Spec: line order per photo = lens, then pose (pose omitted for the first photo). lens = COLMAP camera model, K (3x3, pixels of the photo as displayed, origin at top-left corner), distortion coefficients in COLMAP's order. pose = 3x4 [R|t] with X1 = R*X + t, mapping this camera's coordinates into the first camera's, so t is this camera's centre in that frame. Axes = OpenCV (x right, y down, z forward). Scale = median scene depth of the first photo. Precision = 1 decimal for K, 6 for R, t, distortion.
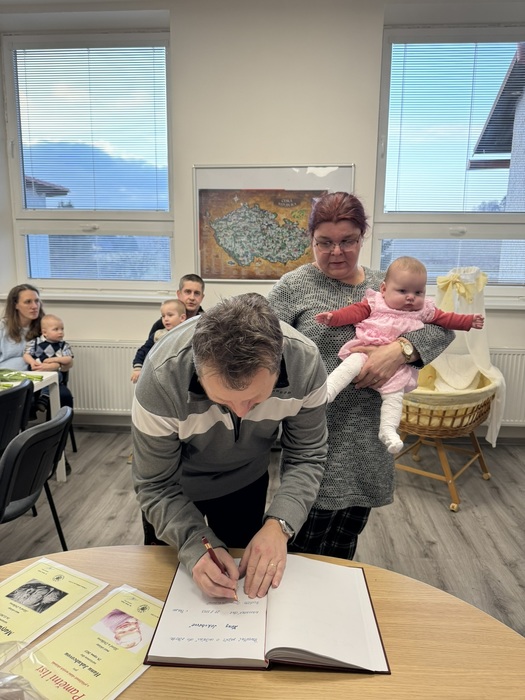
lens RADIAL K [[490.5, 0, 265.0], [0, 490.5, 358.4], [0, 0, 1]] dist [0.059005, -0.091031]
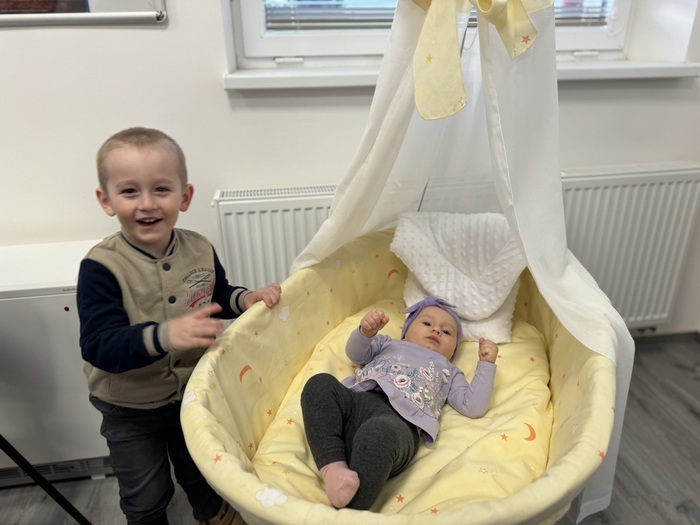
lens RADIAL K [[496.7, 0, 349.8], [0, 496.7, 257.3], [0, 0, 1]] dist [0.028713, -0.035567]
pose [[0.973227, -0.113823, 0.199682, 0.212976], [0.069936, 0.974223, 0.214471, -0.055883], [-0.218947, -0.194764, 0.956101, 0.603084]]
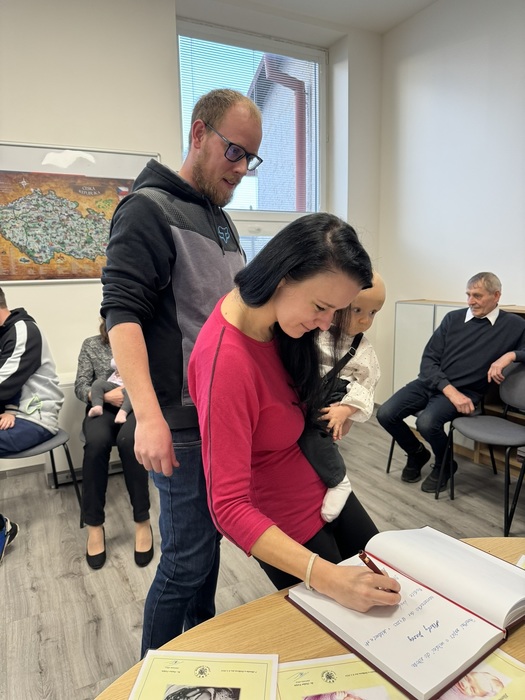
lens RADIAL K [[499.9, 0, 259.3], [0, 499.9, 347.3], [0, 0, 1]] dist [0.001236, -0.002355]
pose [[0.854623, -0.109037, 0.507672, -0.176110], [0.125297, 0.992117, 0.002157, -0.003768], [-0.503905, 0.061767, 0.861548, 0.099311]]
